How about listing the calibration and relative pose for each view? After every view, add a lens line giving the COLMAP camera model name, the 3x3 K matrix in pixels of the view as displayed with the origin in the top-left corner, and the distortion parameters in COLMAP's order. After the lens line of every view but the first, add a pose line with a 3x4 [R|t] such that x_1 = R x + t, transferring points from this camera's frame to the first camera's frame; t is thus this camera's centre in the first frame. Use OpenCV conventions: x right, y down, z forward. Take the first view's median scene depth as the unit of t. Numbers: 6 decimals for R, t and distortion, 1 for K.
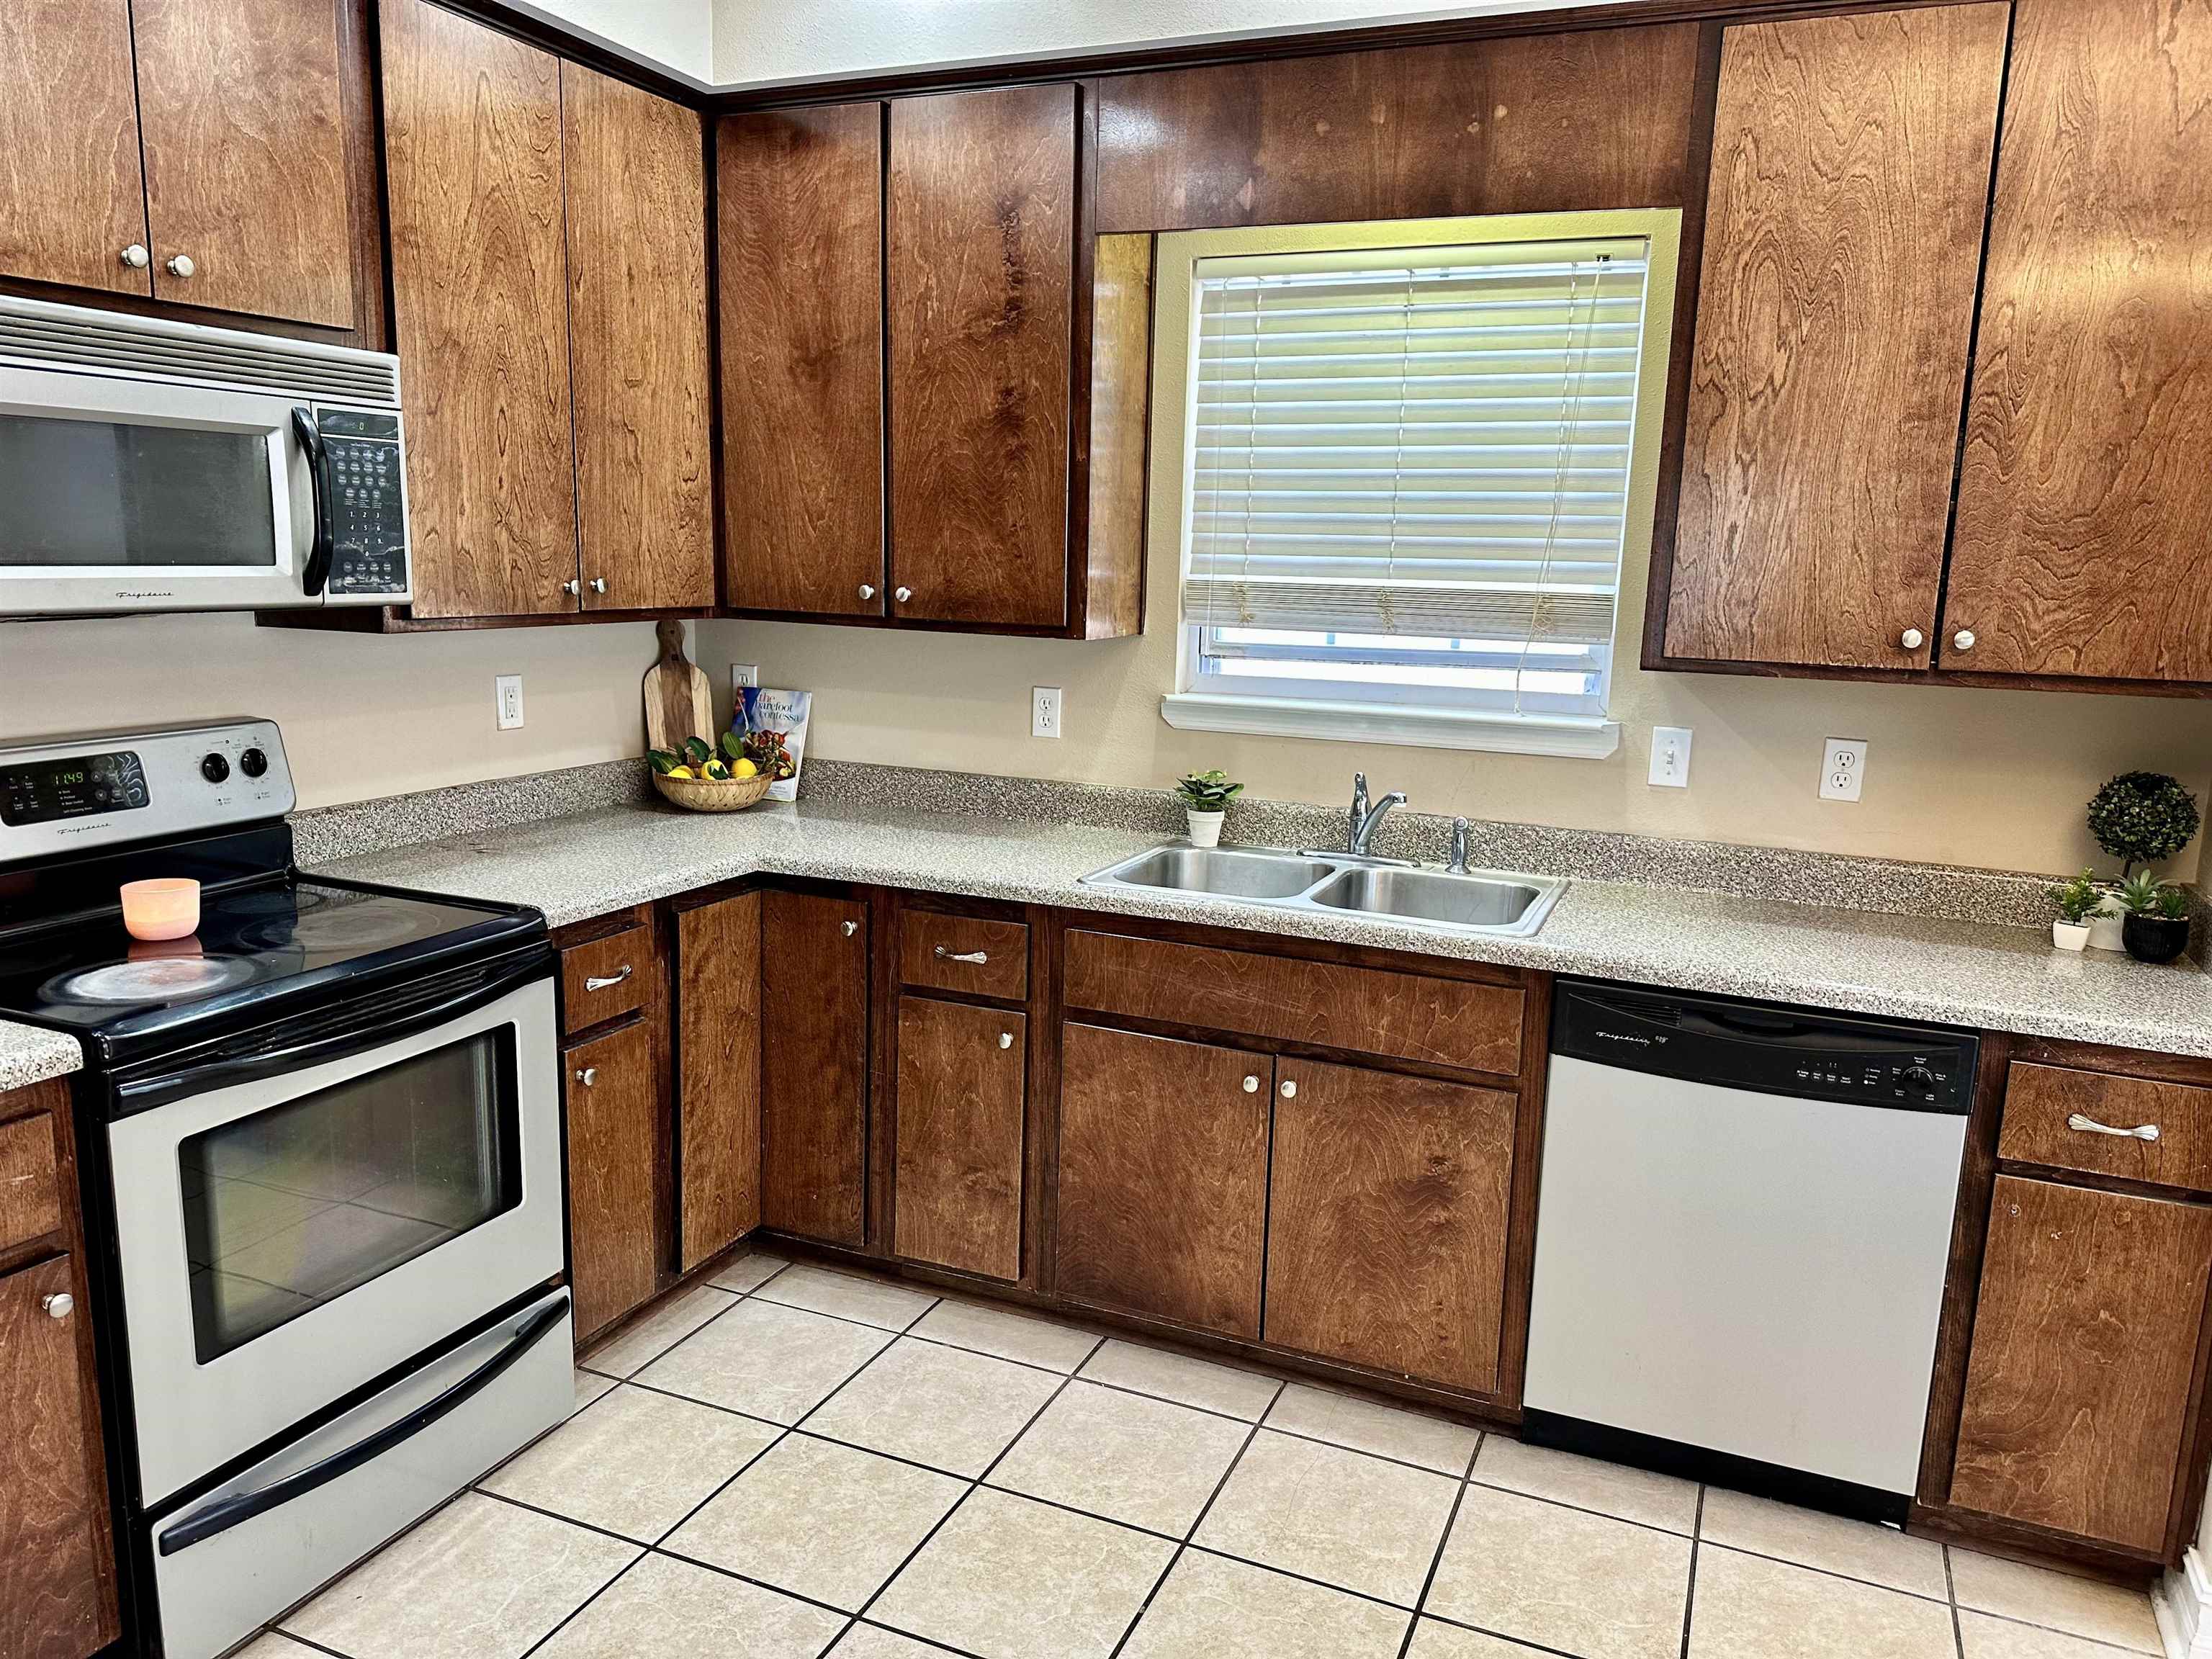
lens RADIAL K [[1555.5, 0, 1113.8], [0, 1555.5, 838.0], [0, 0, 1]] dist [0.147143, -0.247793]
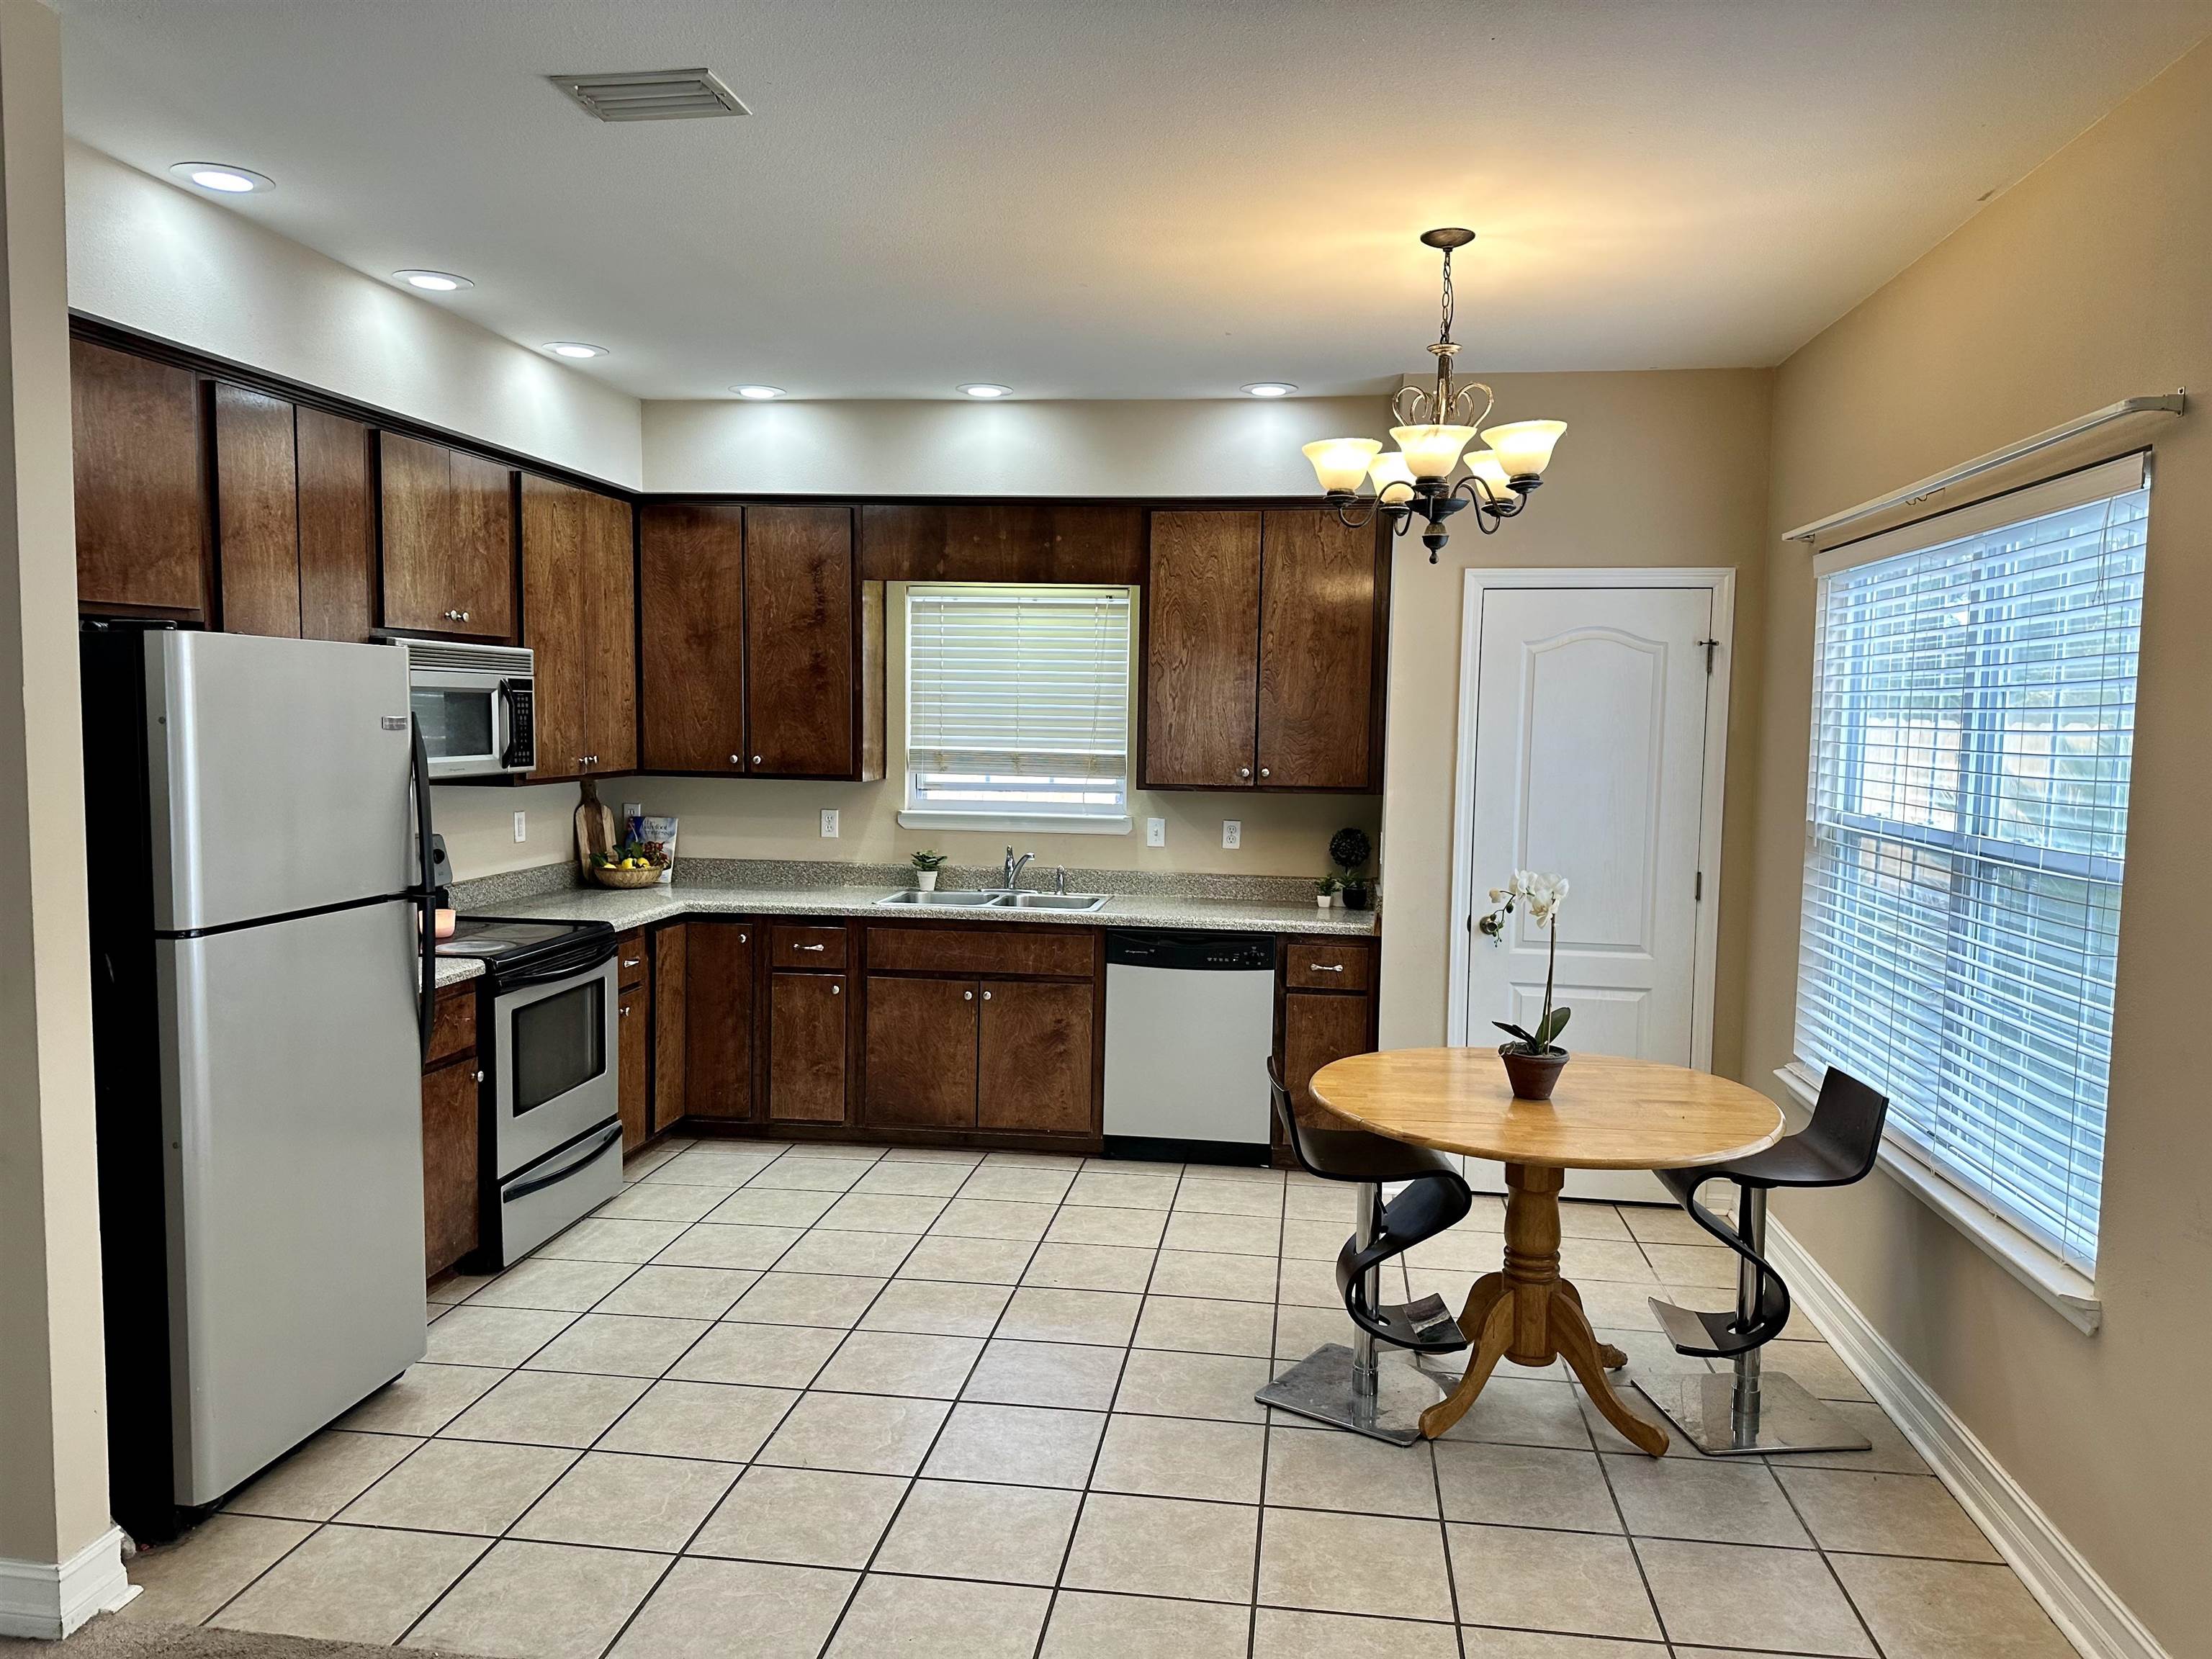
lens RADIAL K [[1555.5, 0, 1113.8], [0, 1555.5, 838.0], [0, 0, 1]] dist [0.147143, -0.247793]
pose [[0.963914, -0.033492, 0.264099, -0.238390], [0.058614, 0.994410, -0.087824, 0.131705], [-0.259682, 0.100135, 0.960489, -0.939423]]
